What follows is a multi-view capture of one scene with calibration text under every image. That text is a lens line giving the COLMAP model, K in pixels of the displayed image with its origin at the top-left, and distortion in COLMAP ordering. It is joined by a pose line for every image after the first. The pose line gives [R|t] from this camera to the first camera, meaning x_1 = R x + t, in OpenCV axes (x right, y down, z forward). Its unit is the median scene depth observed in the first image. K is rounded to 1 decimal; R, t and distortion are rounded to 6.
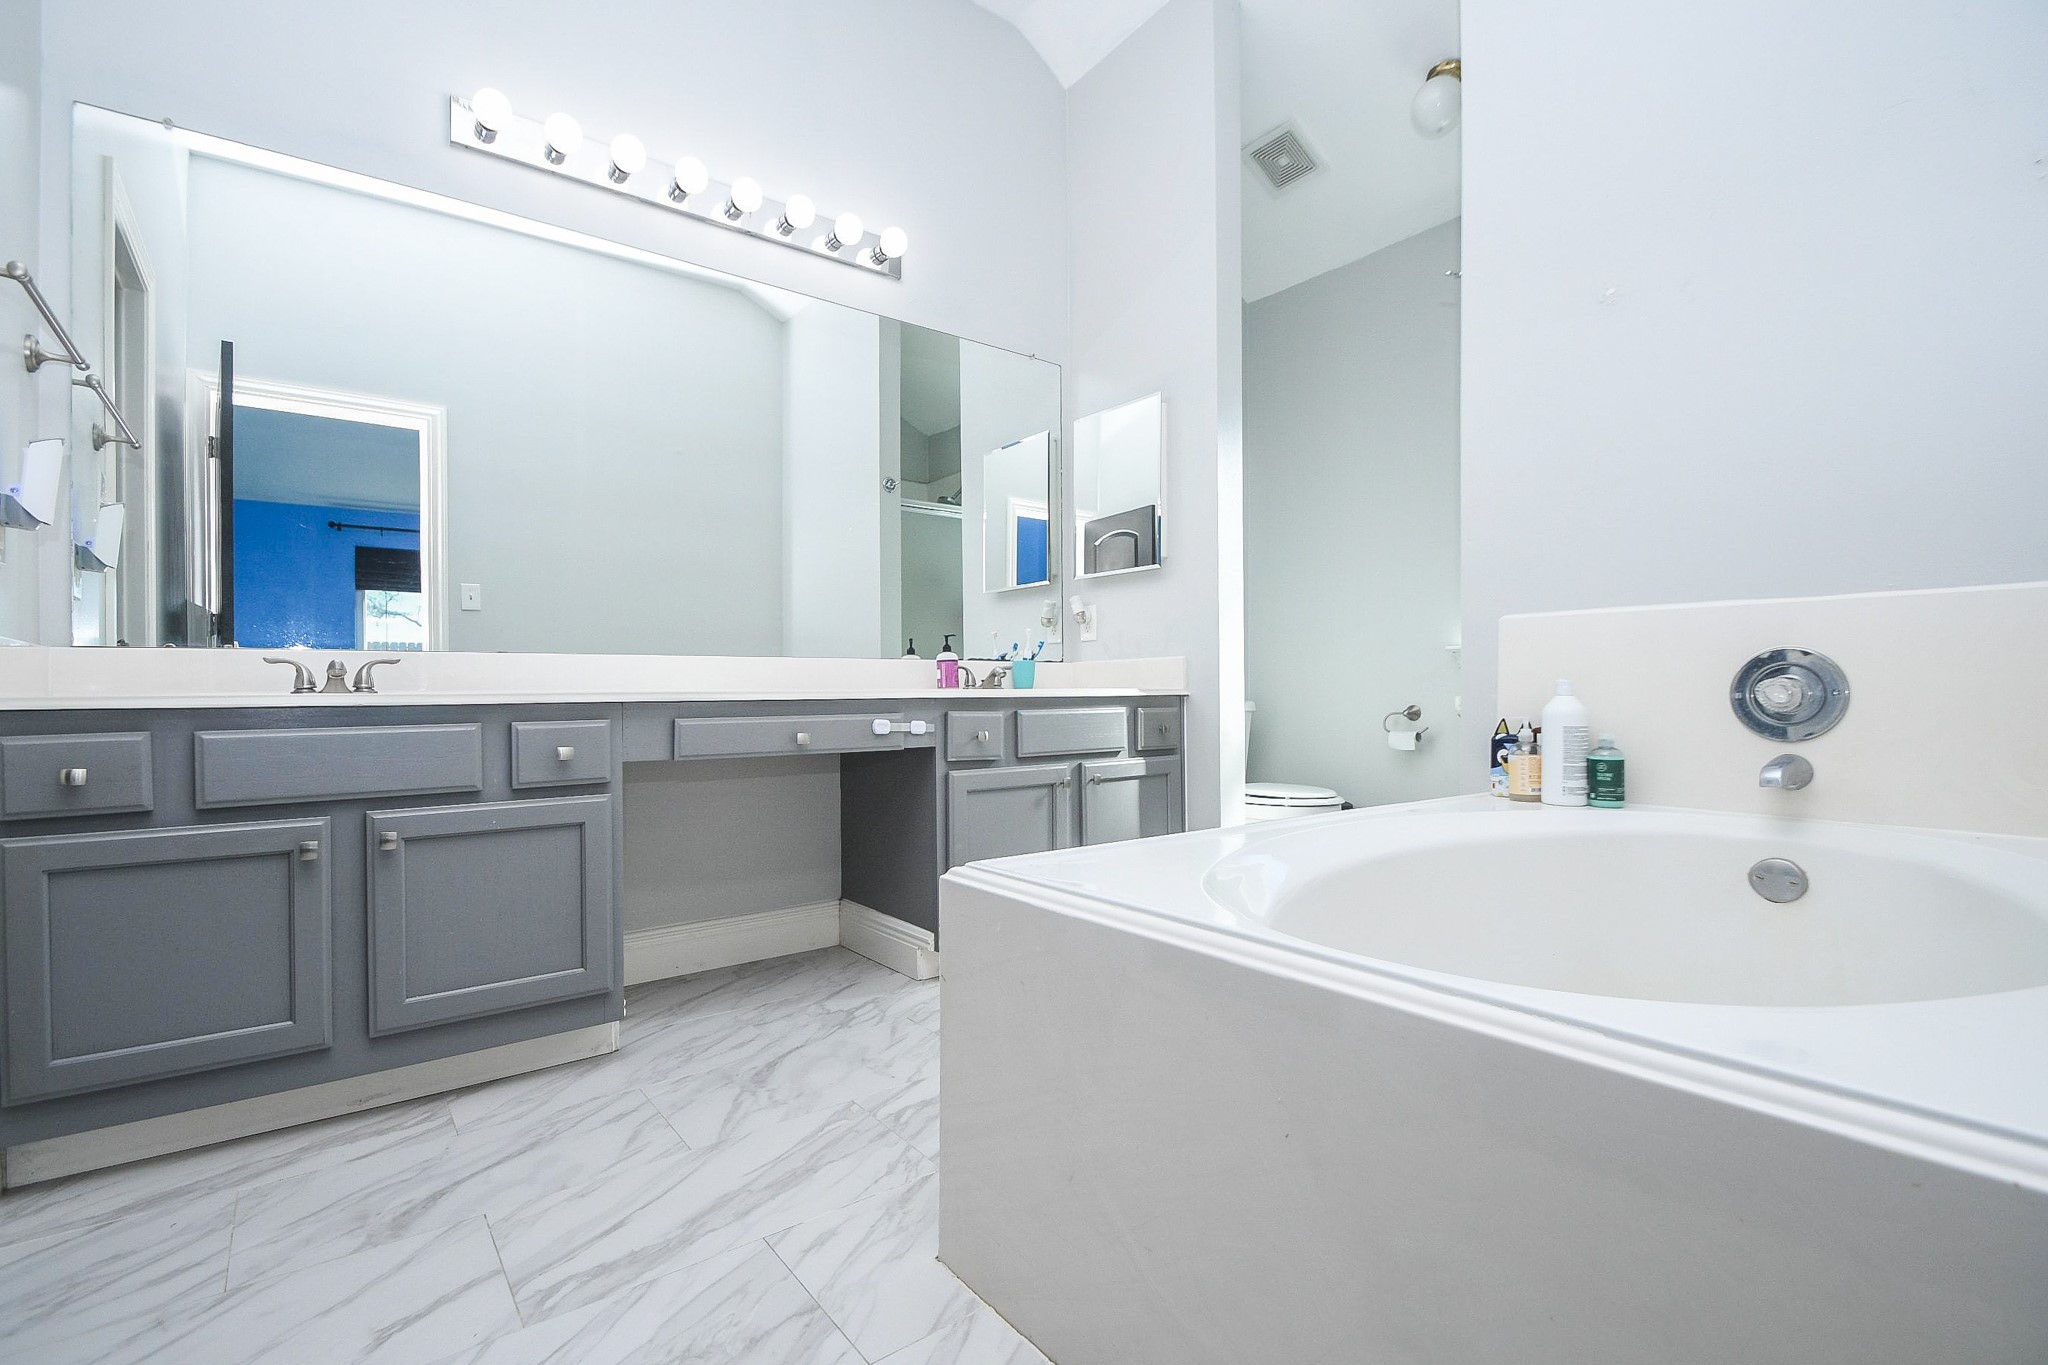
lens RADIAL K [[919.9, 0, 995.0], [0, 919.9, 688.3], [0, 0, 1]] dist [0.002562, -0.011006]
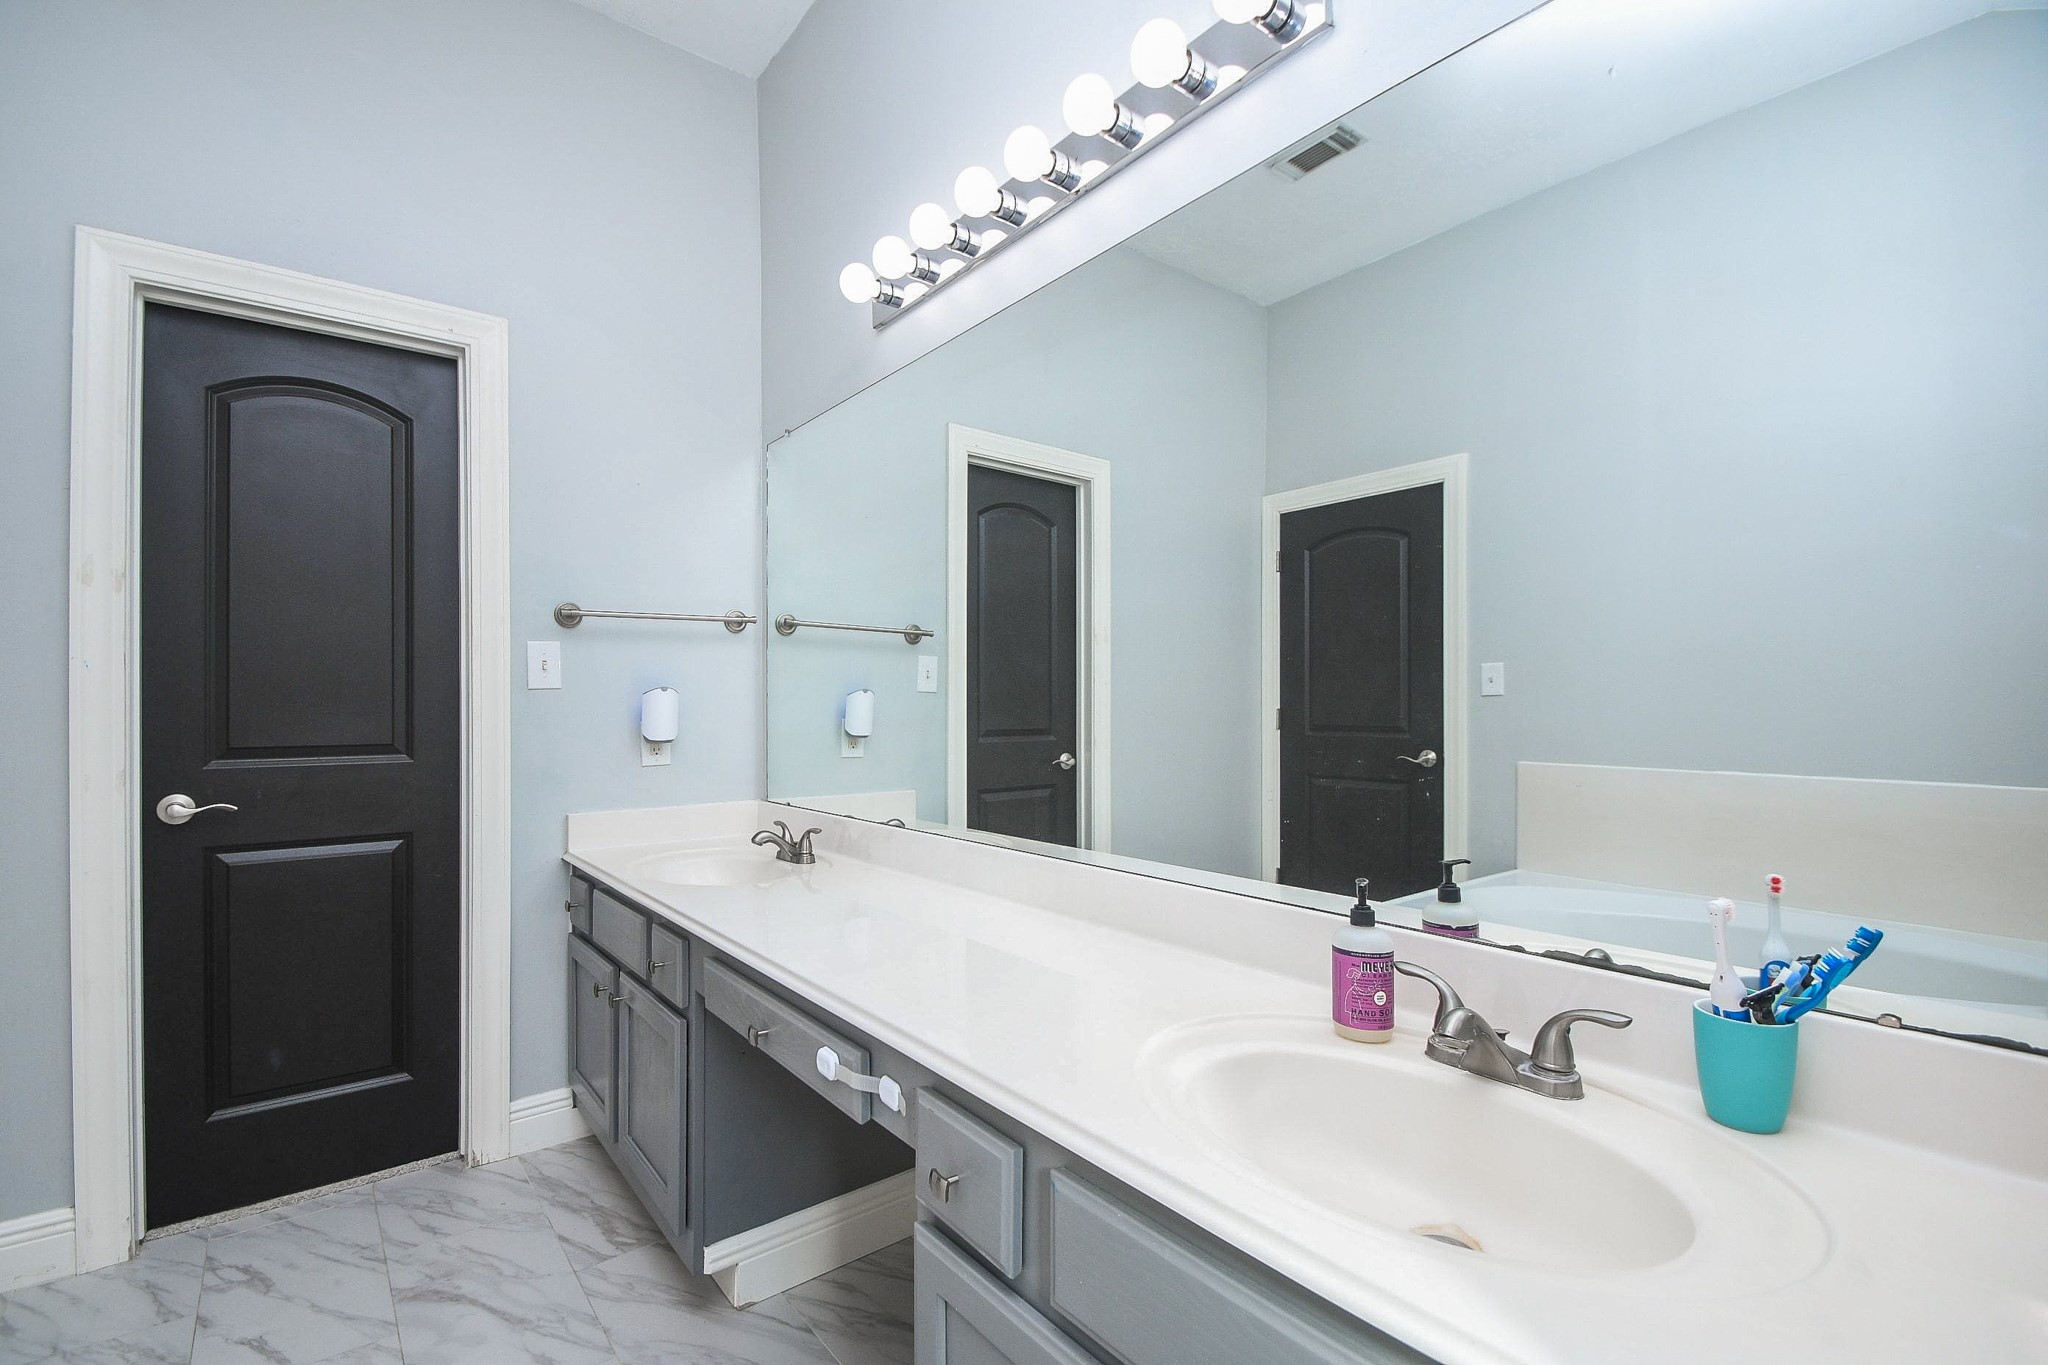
lens RADIAL K [[919.9, 0, 995.0], [0, 919.9, 688.3], [0, 0, 1]] dist [0.002562, -0.011006]
pose [[0.031822, 0.003120, -0.999489, 0.586987], [-0.002267, 0.999993, 0.003049, -0.254289], [0.999491, 0.002169, 0.031829, 1.490142]]
